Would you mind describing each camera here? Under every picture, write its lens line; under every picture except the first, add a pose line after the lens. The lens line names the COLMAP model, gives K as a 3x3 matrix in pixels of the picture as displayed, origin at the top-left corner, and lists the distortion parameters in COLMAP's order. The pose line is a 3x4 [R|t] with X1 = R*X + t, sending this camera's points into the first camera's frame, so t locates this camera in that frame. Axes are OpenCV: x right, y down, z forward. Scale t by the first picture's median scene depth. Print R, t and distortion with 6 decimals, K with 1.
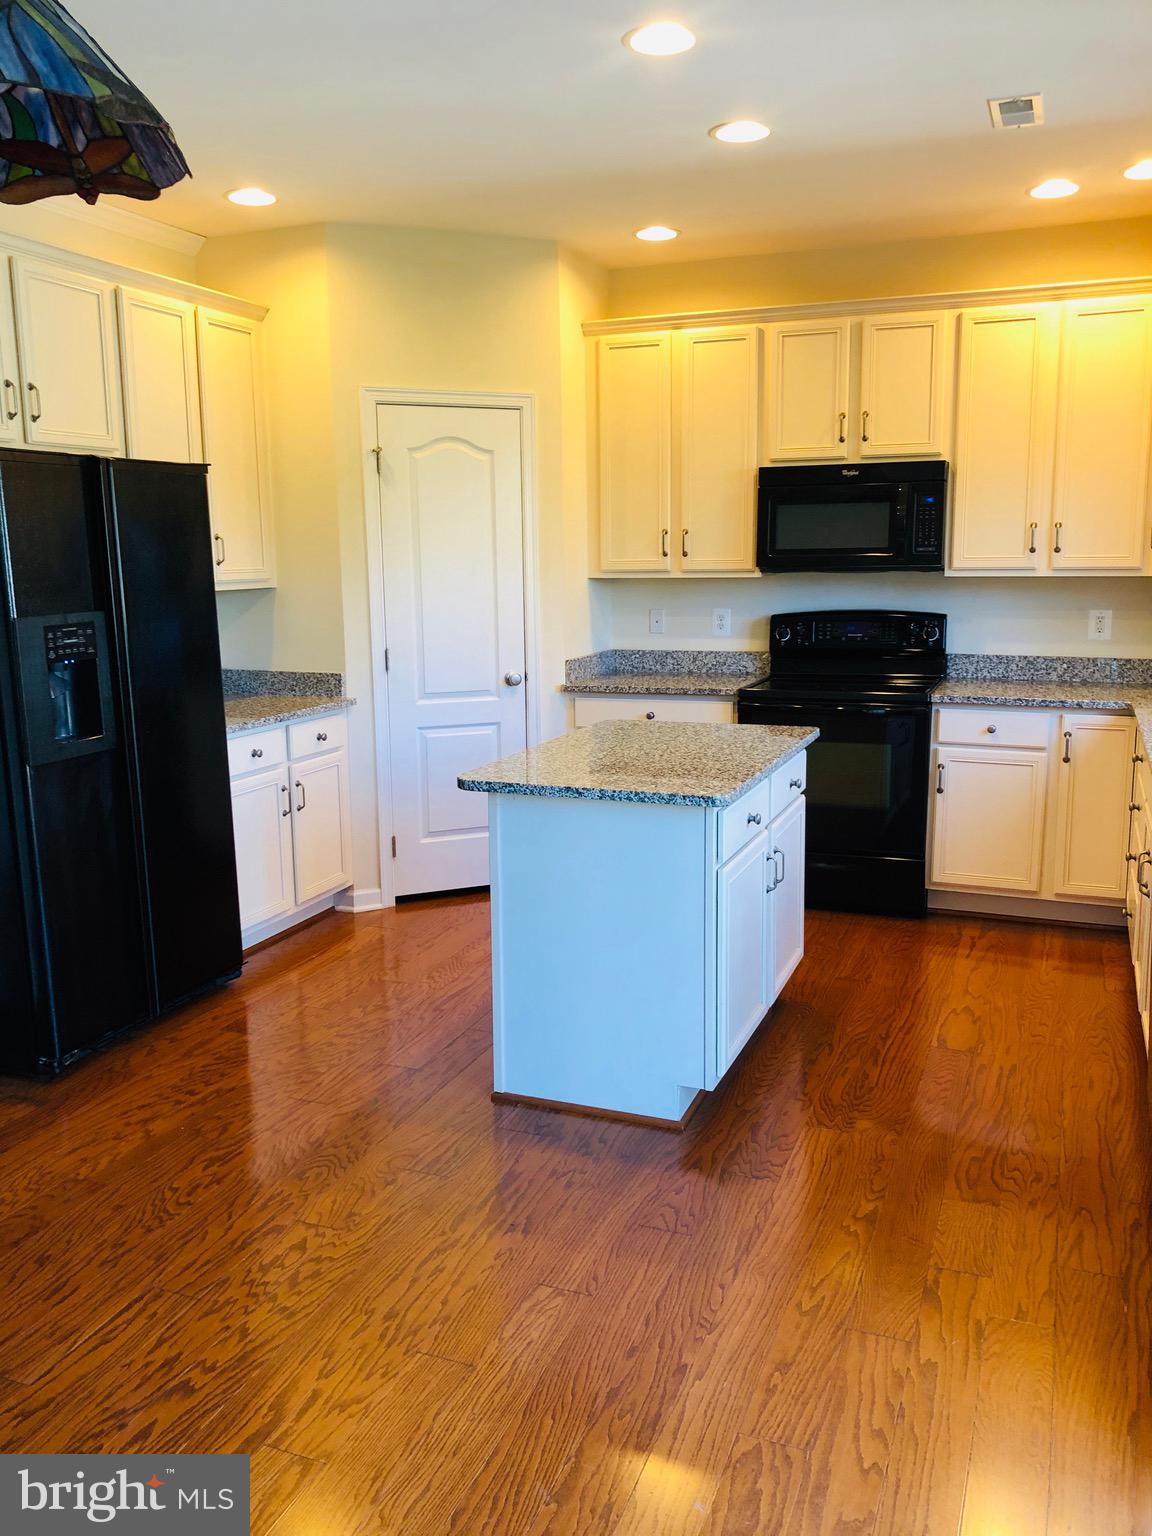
lens RADIAL K [[1270.5, 0, 586.6], [0, 1270.5, 764.7], [0, 0, 1]] dist [0.028587, 0.005340]
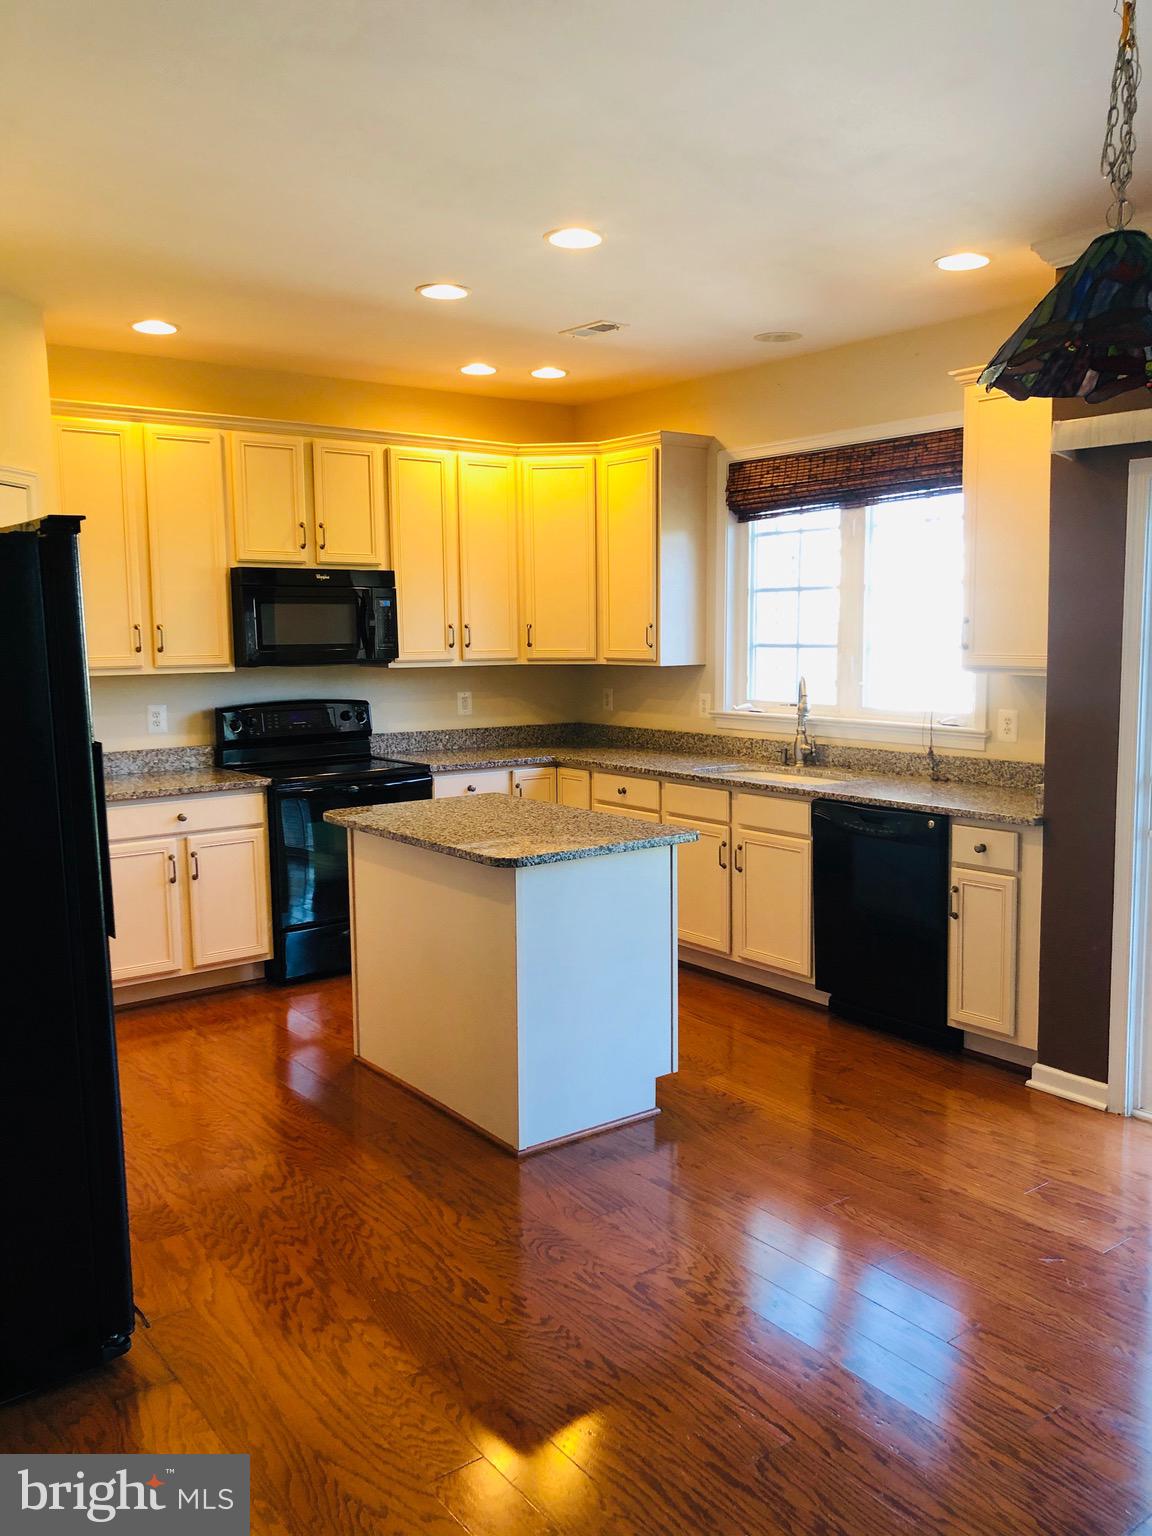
lens RADIAL K [[1244.8, 0, 576.0], [0, 1244.8, 768.0], [0, 0, 1]] dist [0.082395, -0.155205]
pose [[0.533224, -0.088035, 0.841381, -0.597126], [0.147524, 0.989008, 0.009988, -0.041530], [-0.833012, 0.118798, 0.540350, 0.239951]]
